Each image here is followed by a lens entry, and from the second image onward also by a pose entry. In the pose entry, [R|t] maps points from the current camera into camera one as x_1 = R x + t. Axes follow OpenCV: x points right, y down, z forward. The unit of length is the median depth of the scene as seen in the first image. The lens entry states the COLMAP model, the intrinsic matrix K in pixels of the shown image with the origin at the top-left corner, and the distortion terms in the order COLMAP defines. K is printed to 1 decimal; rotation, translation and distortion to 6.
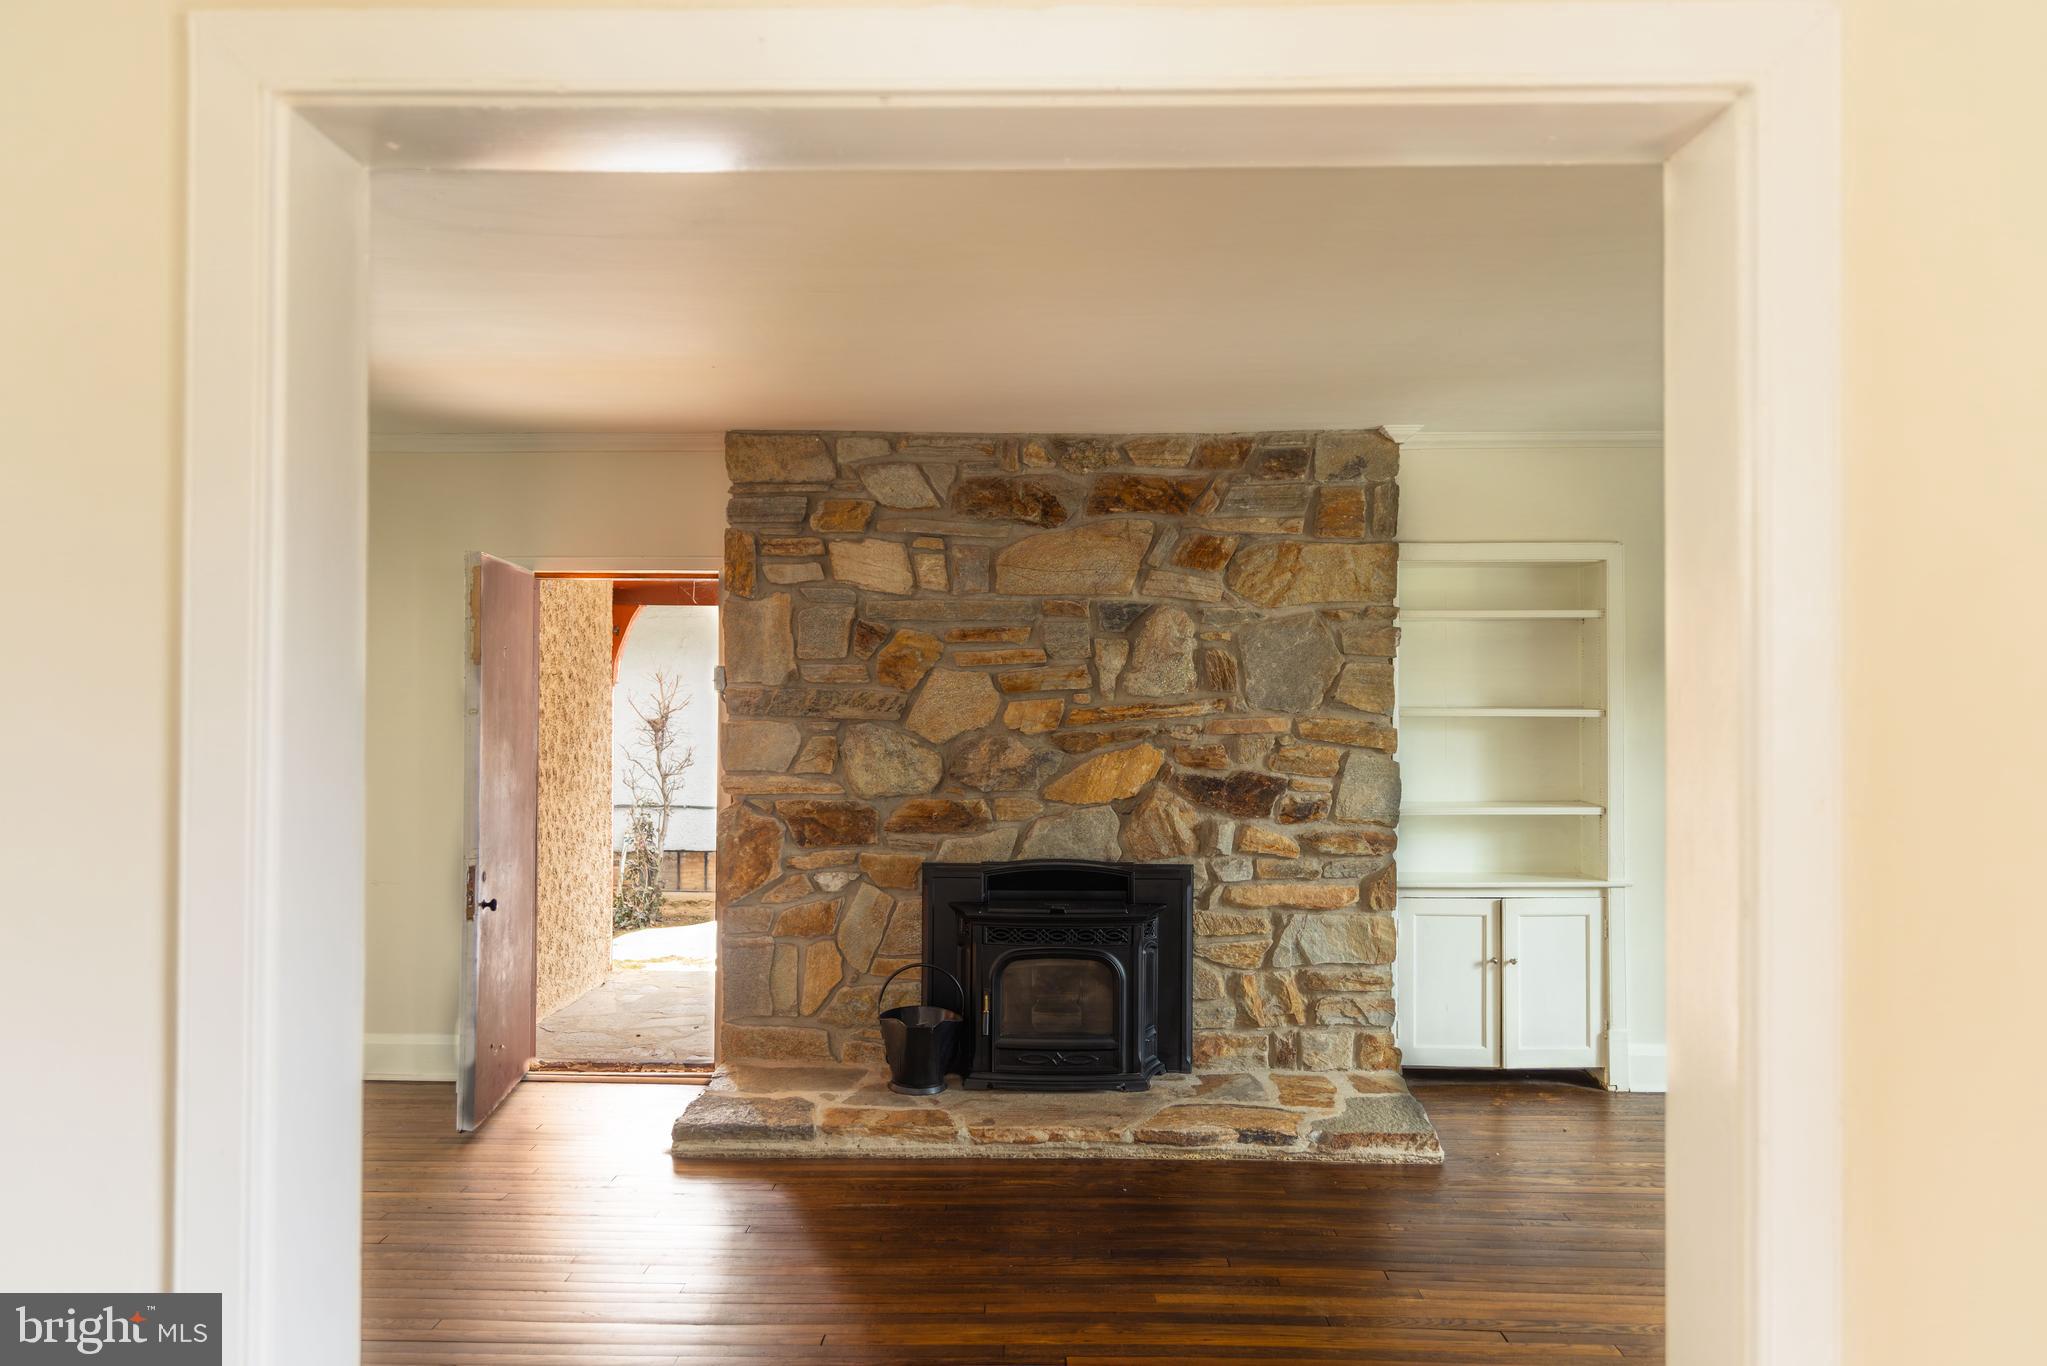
lens RADIAL K [[1463.4, 0, 1015.4], [0, 1463.4, 683.8], [0, 0, 1]] dist [0.040002, -0.002807]
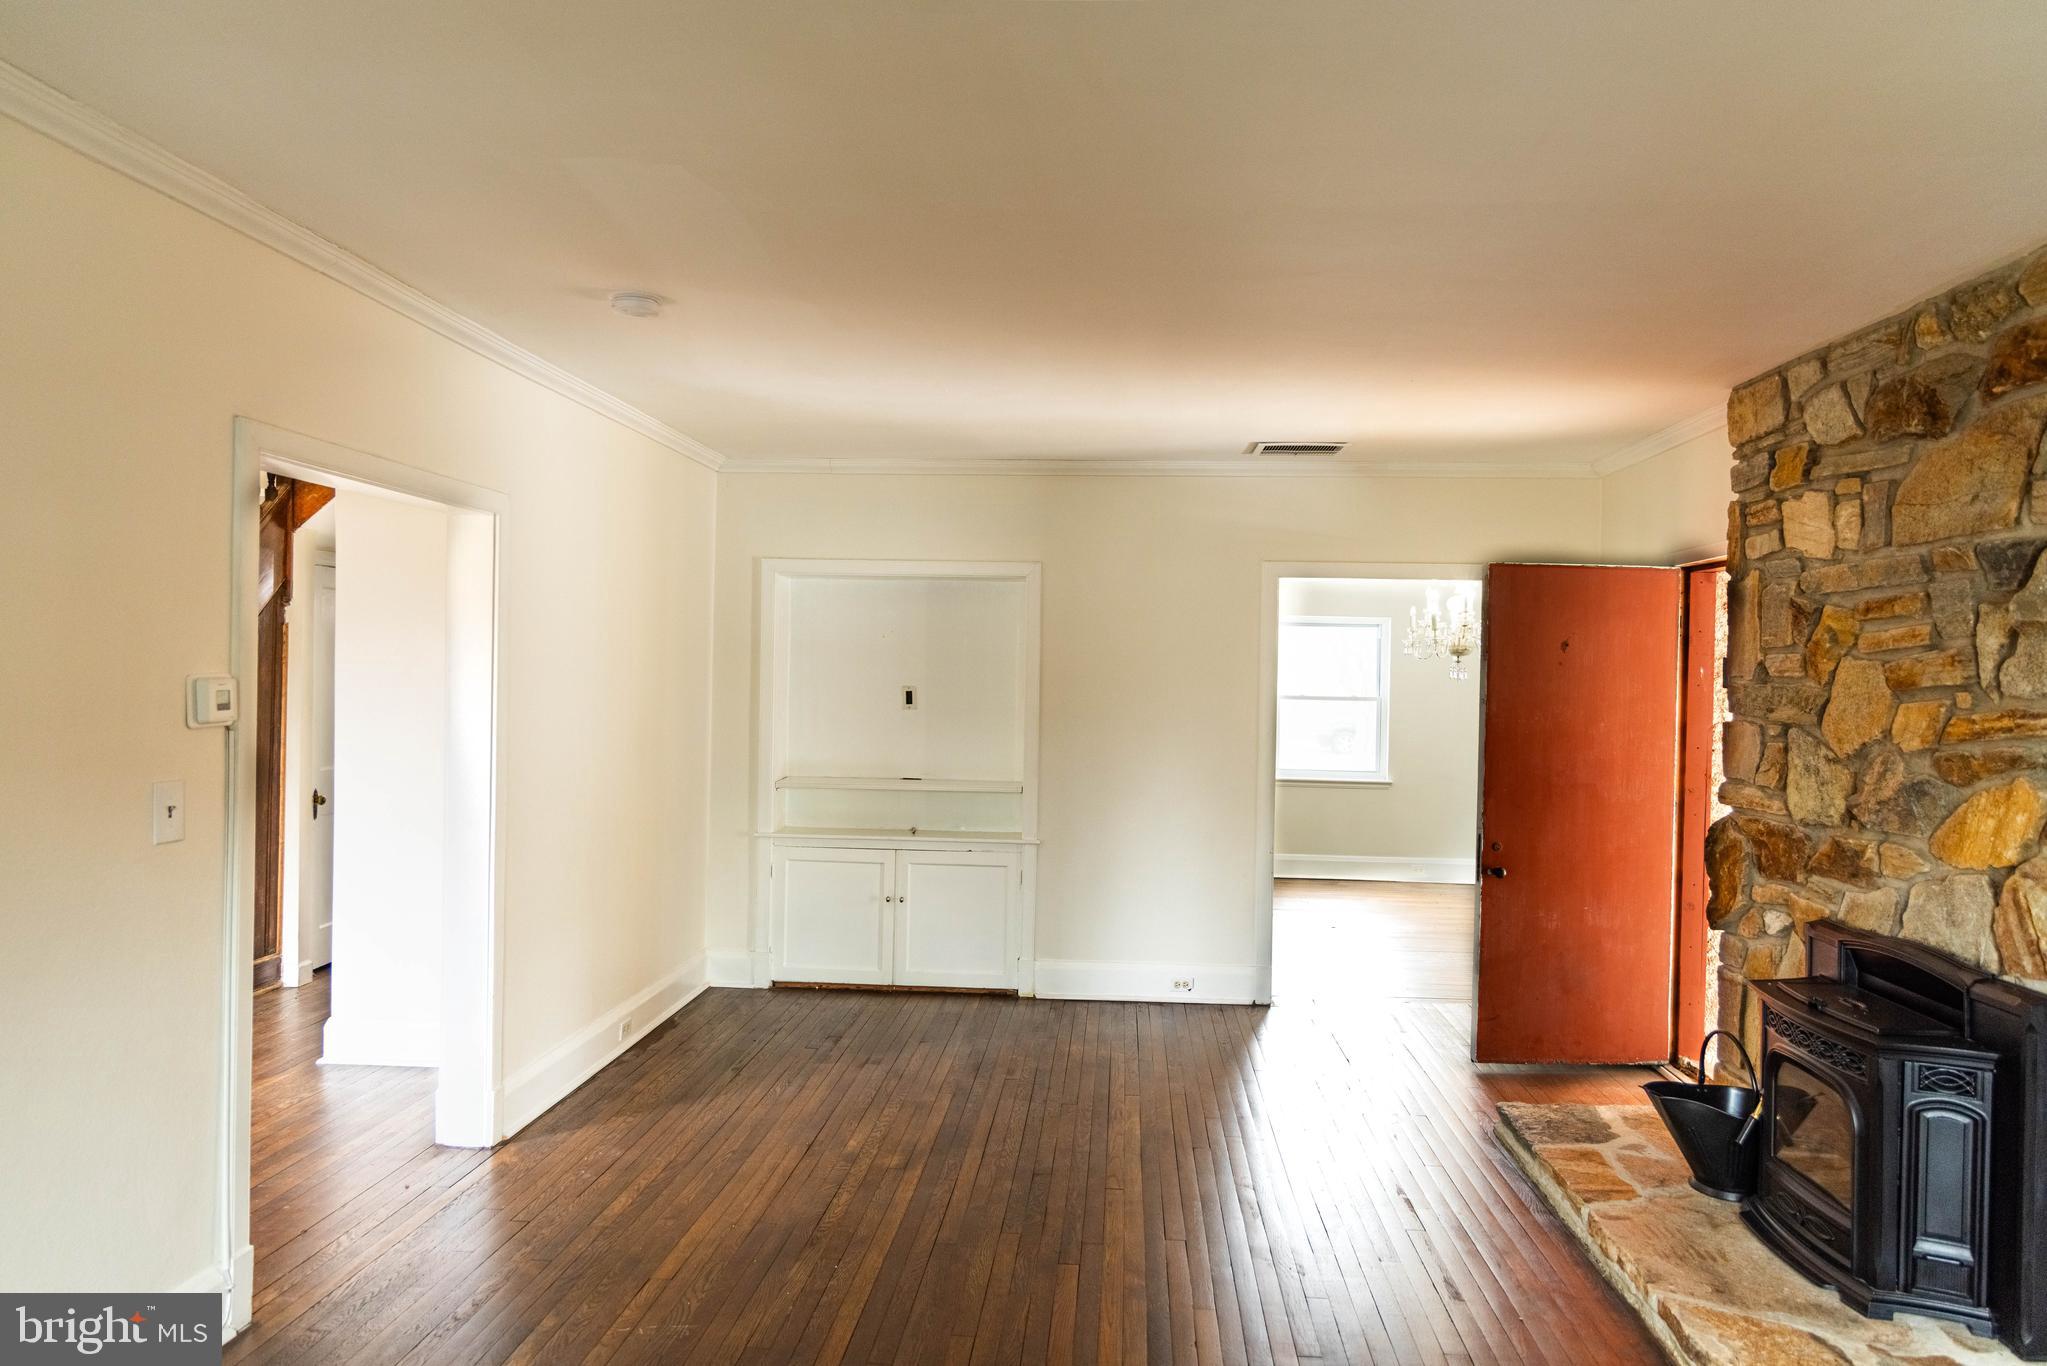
lens RADIAL K [[1463.4, 0, 1015.4], [0, 1463.4, 683.8], [0, 0, 1]] dist [0.040002, -0.002807]
pose [[-0.094624, 0.000719, -0.995513, 0.724803], [-0.009788, 0.999951, 0.001652, 0.005980], [0.995465, 0.009900, -0.094612, 0.657256]]
